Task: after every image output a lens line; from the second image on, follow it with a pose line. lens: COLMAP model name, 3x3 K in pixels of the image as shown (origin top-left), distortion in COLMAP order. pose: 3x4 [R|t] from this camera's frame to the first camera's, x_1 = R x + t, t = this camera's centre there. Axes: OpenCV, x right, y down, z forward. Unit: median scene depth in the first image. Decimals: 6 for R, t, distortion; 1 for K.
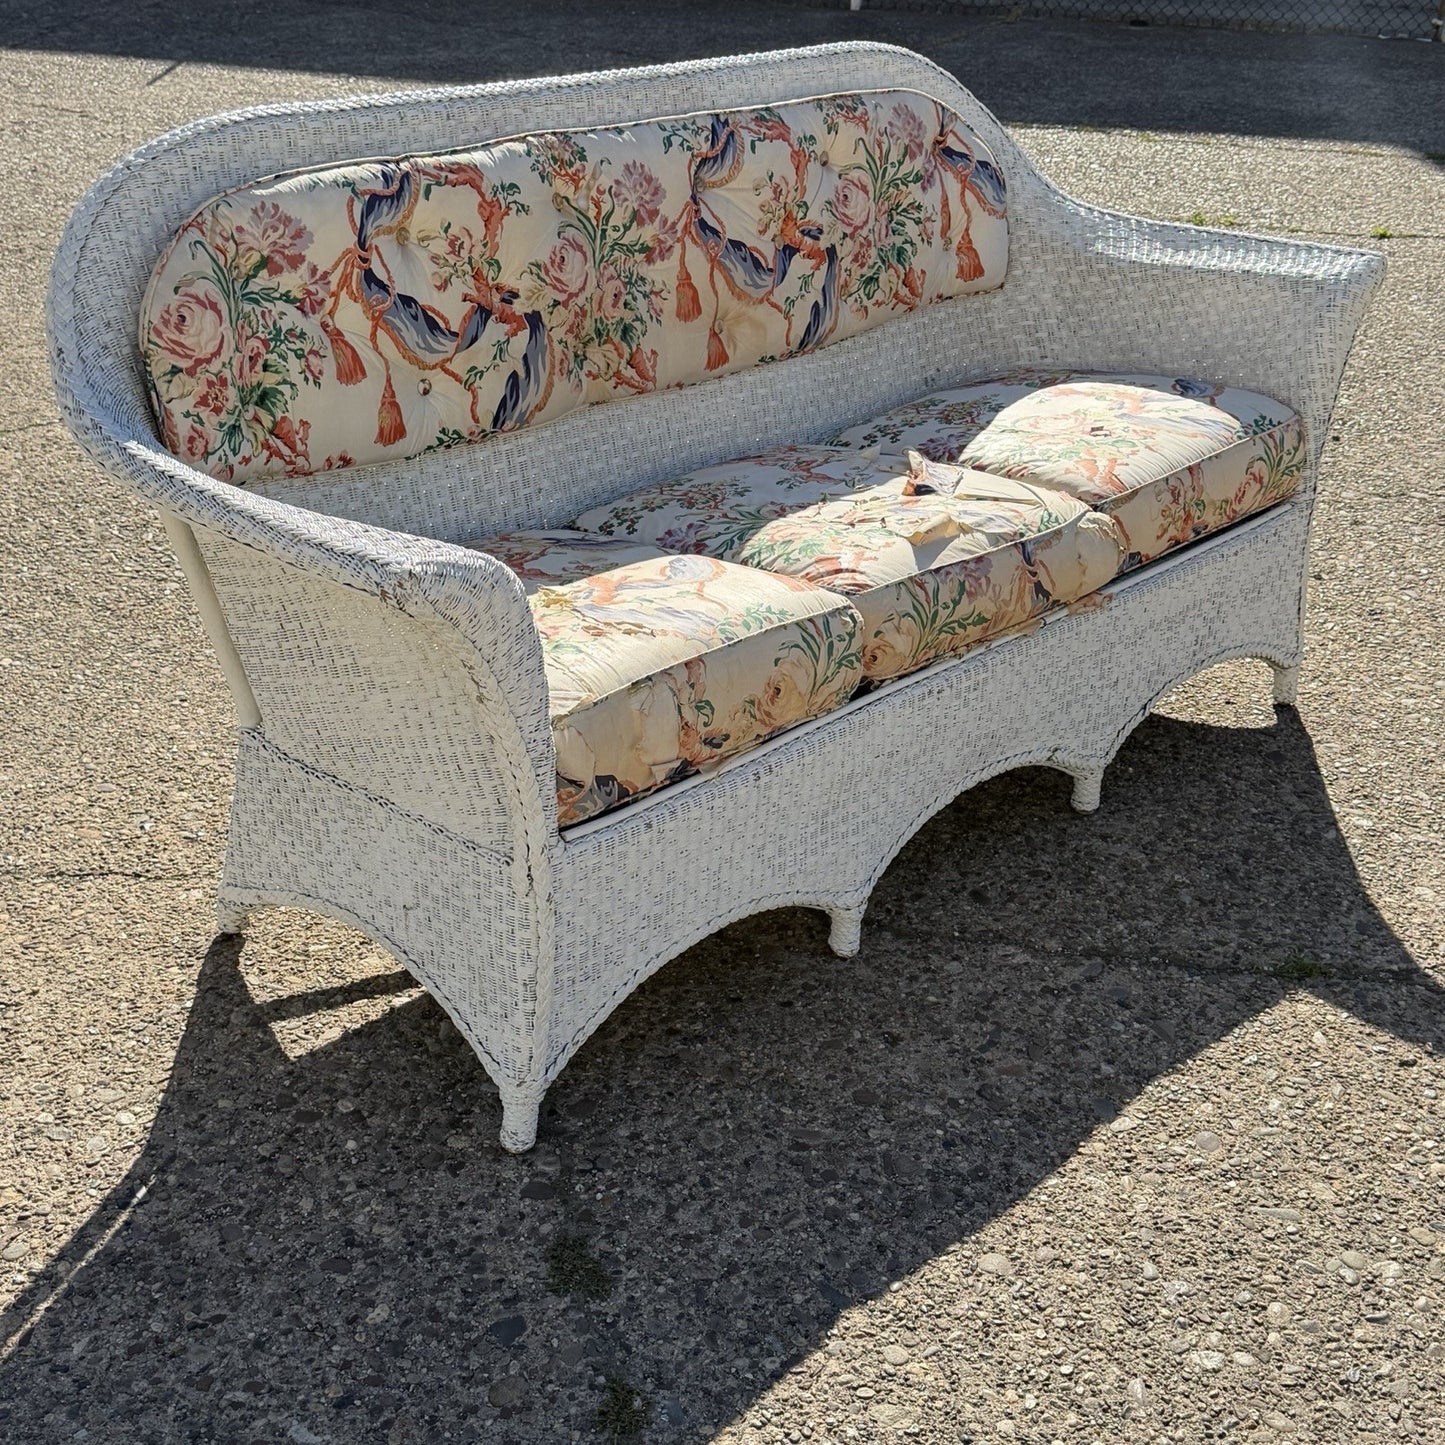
lens RADIAL K [[2055.4, 0, 703.2], [0, 2055.4, 721.3], [0, 0, 1]] dist [0.161421, 0.000000]
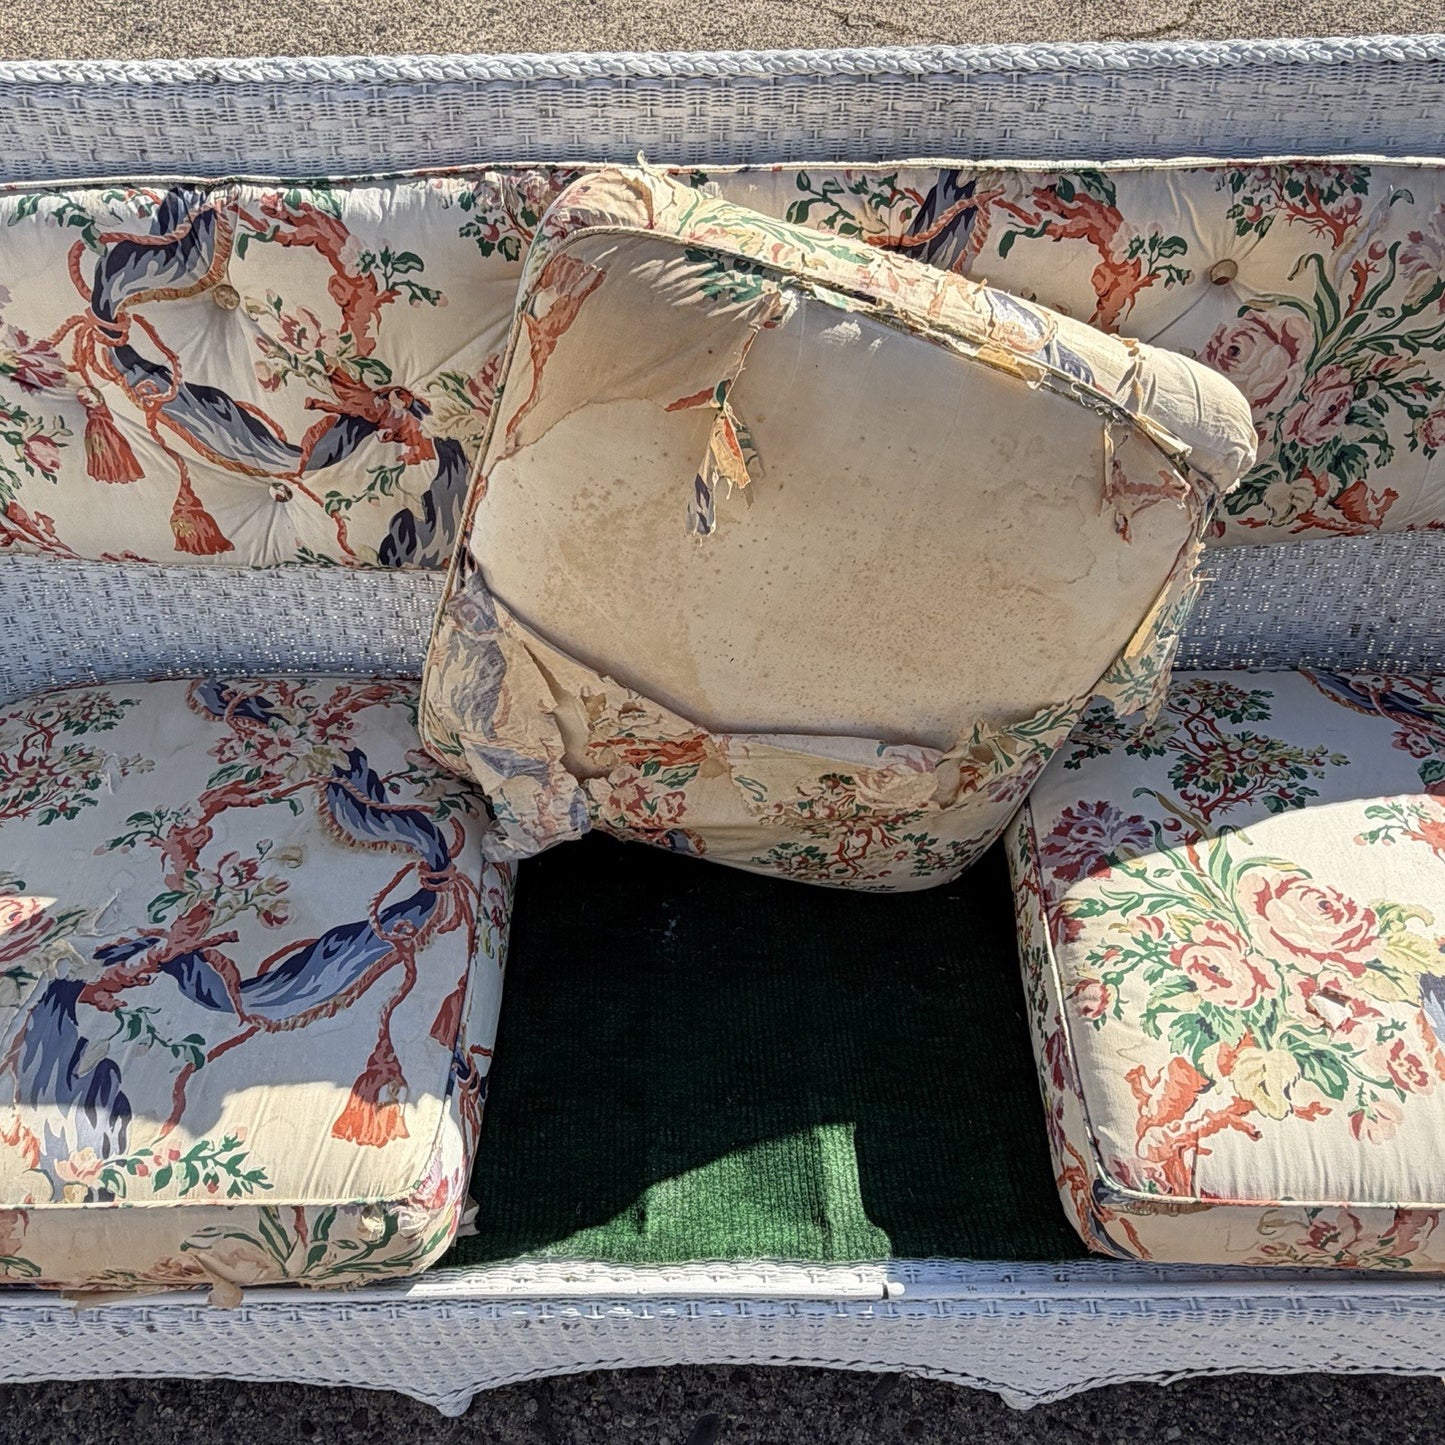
lens RADIAL K [[1234.2, 0, 715.4], [0, 1234.2, 704.2], [0, 0, 1]] dist [-0.007839, 0.014357]
pose [[0.678715, 0.535226, -0.502871, 0.229456], [-0.276682, 0.820636, 0.500004, -0.363177], [0.680289, -0.200225, 0.705065, 0.791400]]
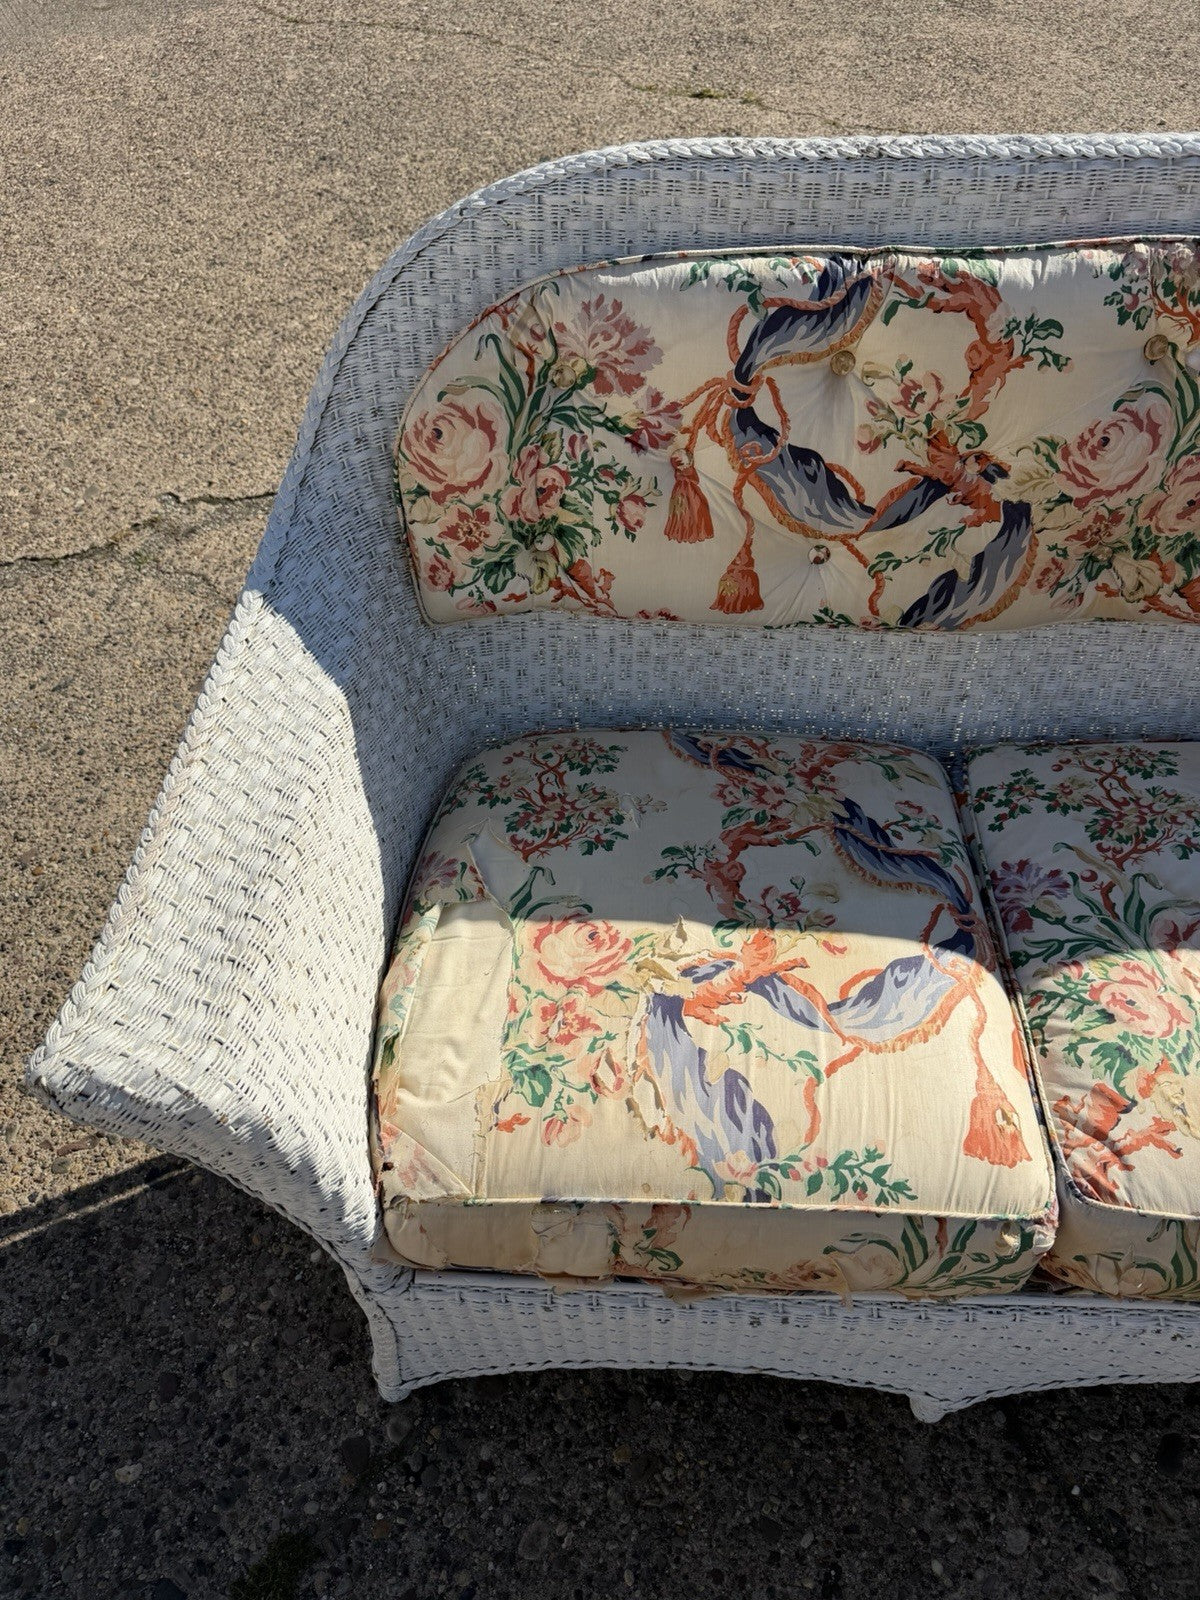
lens RADIAL K [[1137.2, 0, 597.8], [0, 1137.2, 811.2], [0, 0, 1]] dist [0.016599, -0.033297]
pose [[0.639647, 0.557281, -0.529423, 0.093552], [-0.275953, 0.809323, 0.518504, -0.284837], [0.717427, -0.185564, 0.671464, 0.640813]]
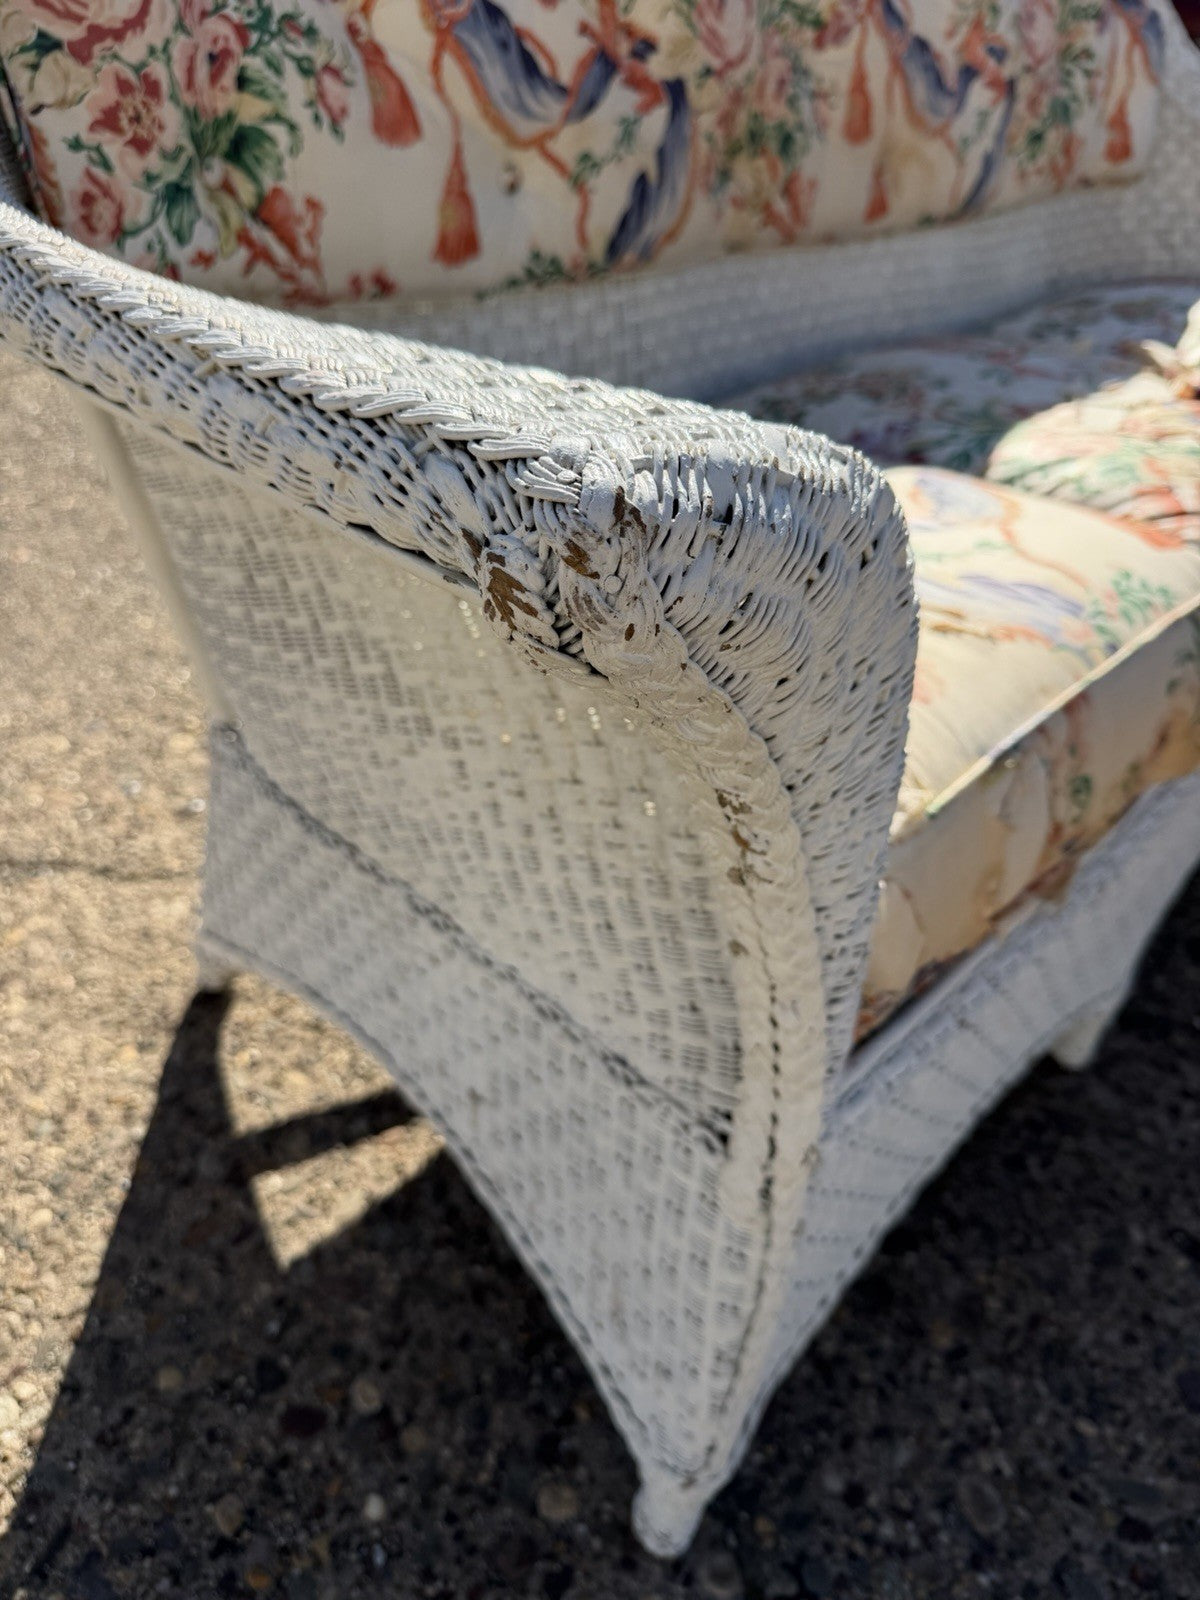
lens RADIAL K [[1167.1, 0, 594.2], [0, 1167.1, 799.0], [0, 0, 1]] dist [-0.034879, 0.014776]
pose [[0.998732, 0.049700, 0.007987, -0.103352], [-0.050300, 0.979244, 0.196346, -0.046748], [0.001937, -0.196499, 0.980502, 0.620394]]
